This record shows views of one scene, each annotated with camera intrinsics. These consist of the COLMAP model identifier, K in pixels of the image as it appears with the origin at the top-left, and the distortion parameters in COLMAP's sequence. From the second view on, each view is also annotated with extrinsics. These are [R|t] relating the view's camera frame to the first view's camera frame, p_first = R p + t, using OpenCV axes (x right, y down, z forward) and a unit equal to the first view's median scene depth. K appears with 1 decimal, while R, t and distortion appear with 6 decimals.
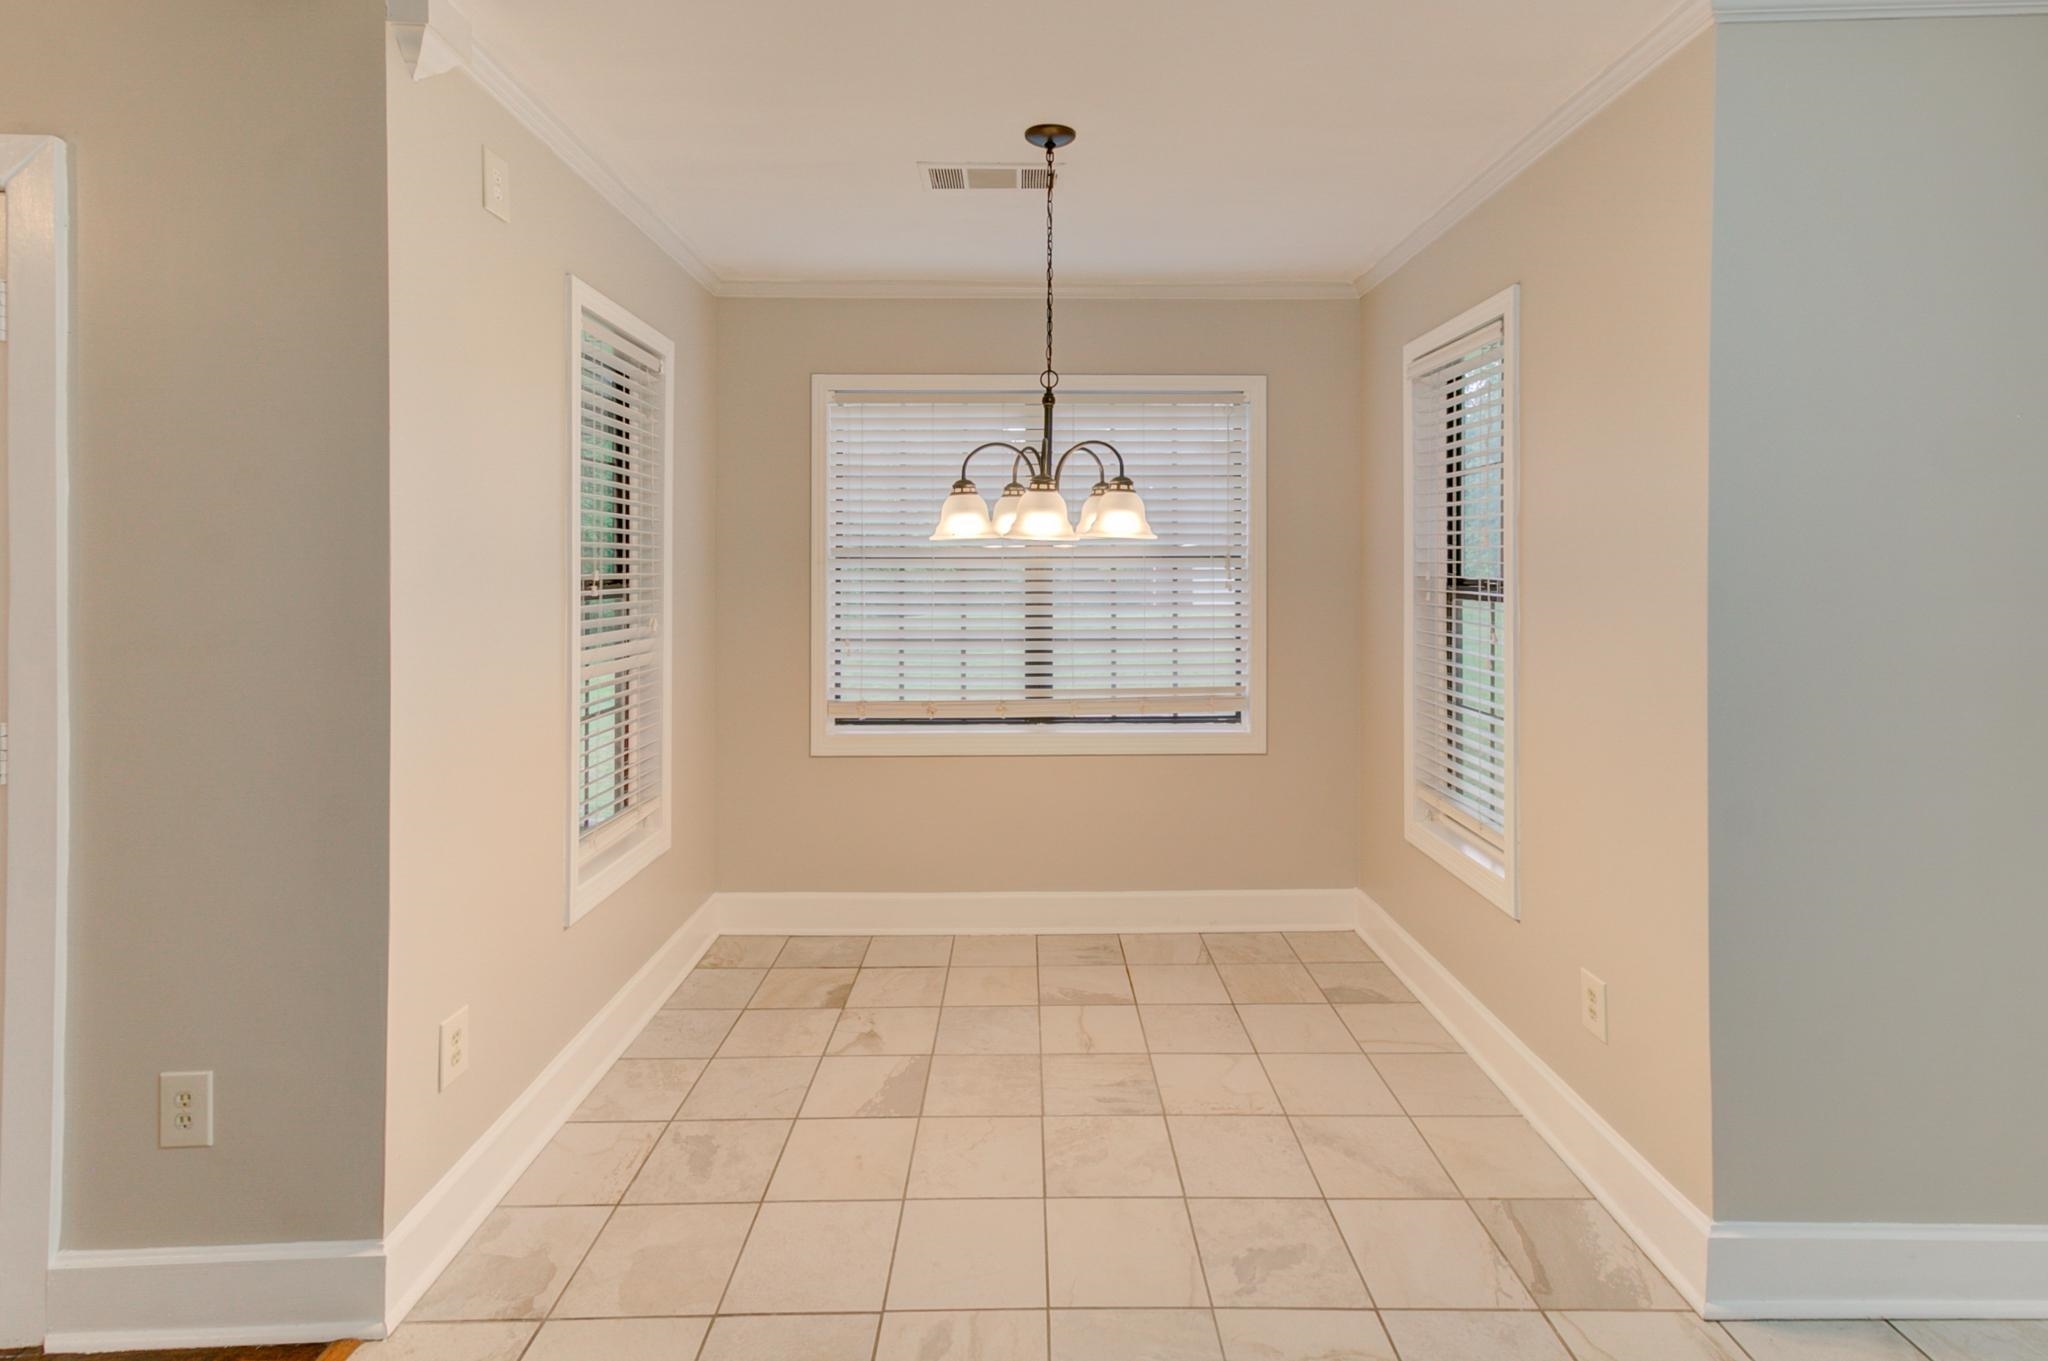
lens RADIAL K [[979.5, 0, 1018.6], [0, 979.5, 575.9], [0, 0, 1]] dist [0.017989, 0.000426]
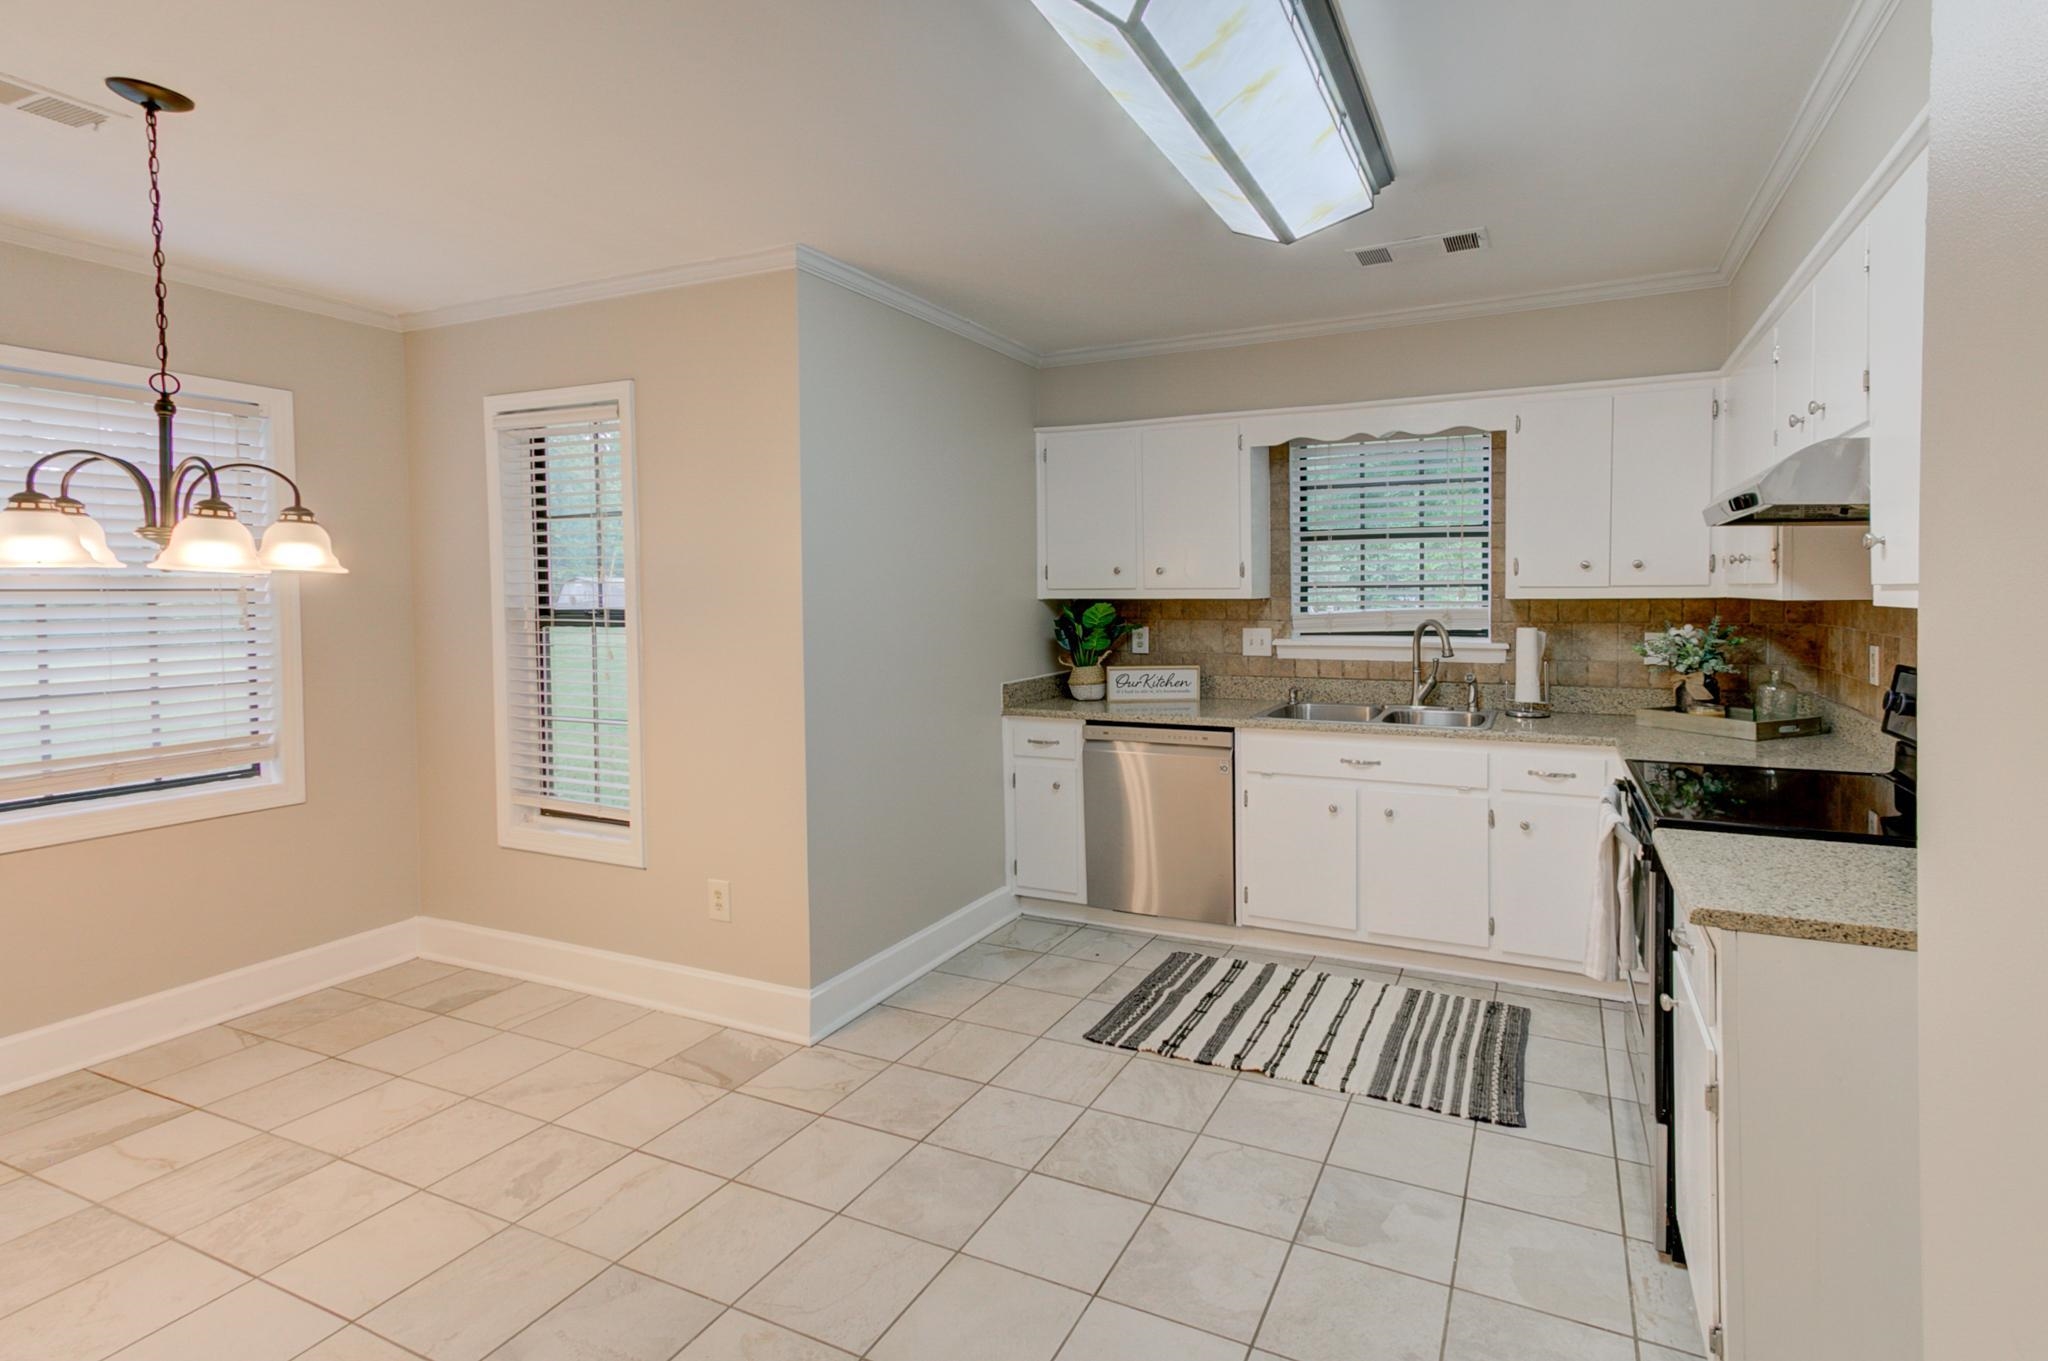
lens RADIAL K [[944.3, 0, 1066.6], [0, 944.3, 611.9], [0, 0, 1]] dist [-0.000327, 0.000021]
pose [[0.466529, -0.017309, 0.884336, -0.310758], [0.012626, 0.999837, 0.012908, -0.000570], [-0.884416, 0.005144, 0.466672, -0.076831]]
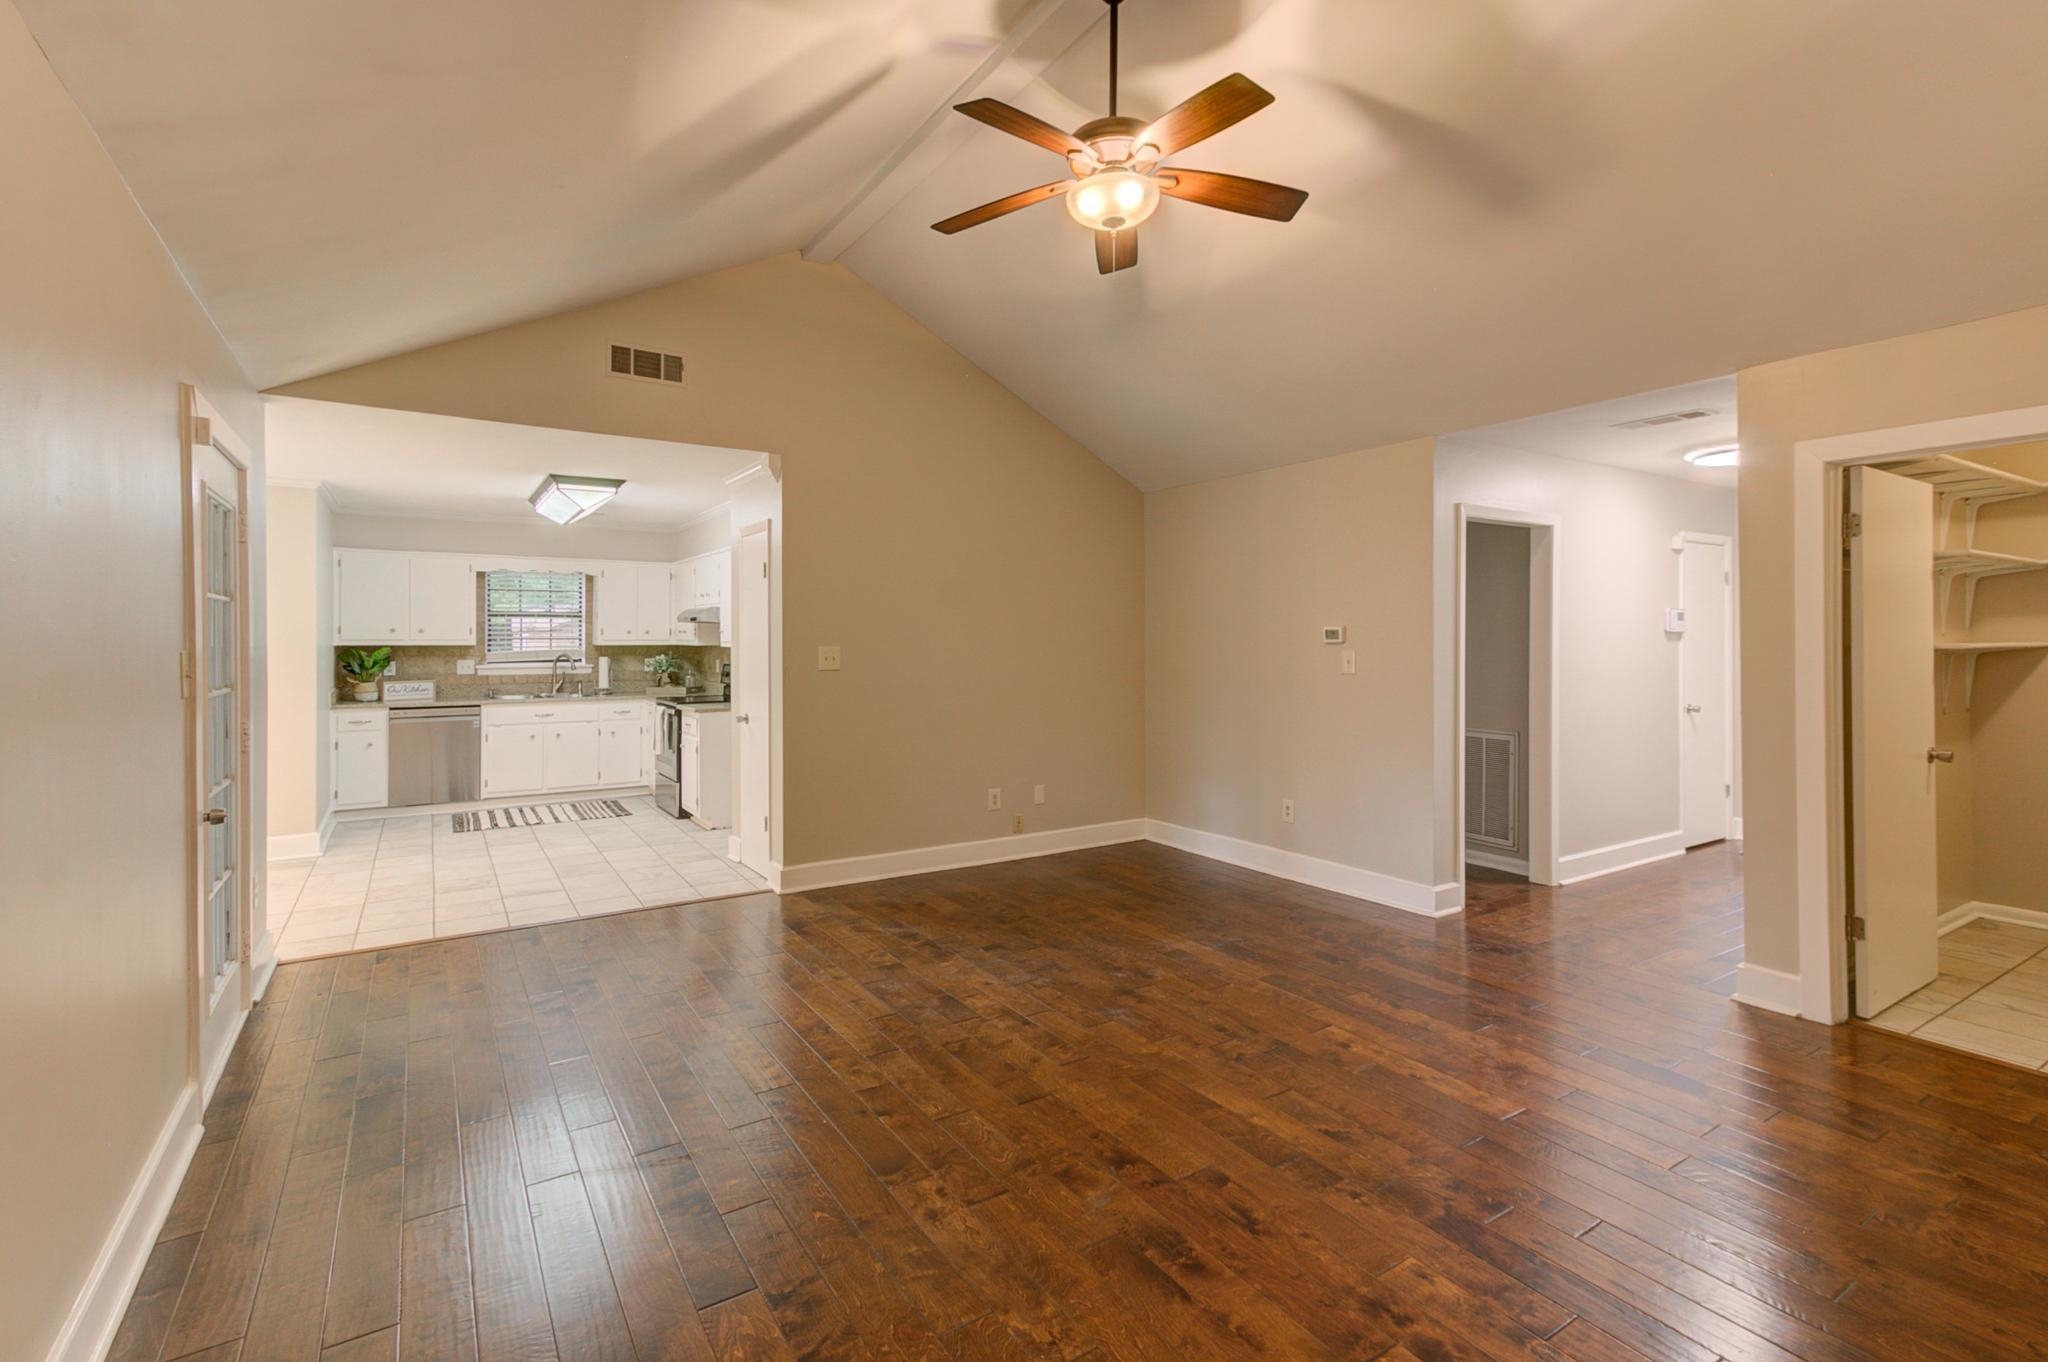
lens RADIAL K [[932.9, 0, 1031.8], [0, 932.9, 639.1], [0, 0, 1]] dist [0.002192, 0.013358]
pose [[-0.540535, 0.000115, 0.841321, -2.248045], [0.006376, 0.999972, 0.003960, -0.017831], [-0.841297, 0.007504, -0.540521, 0.443320]]
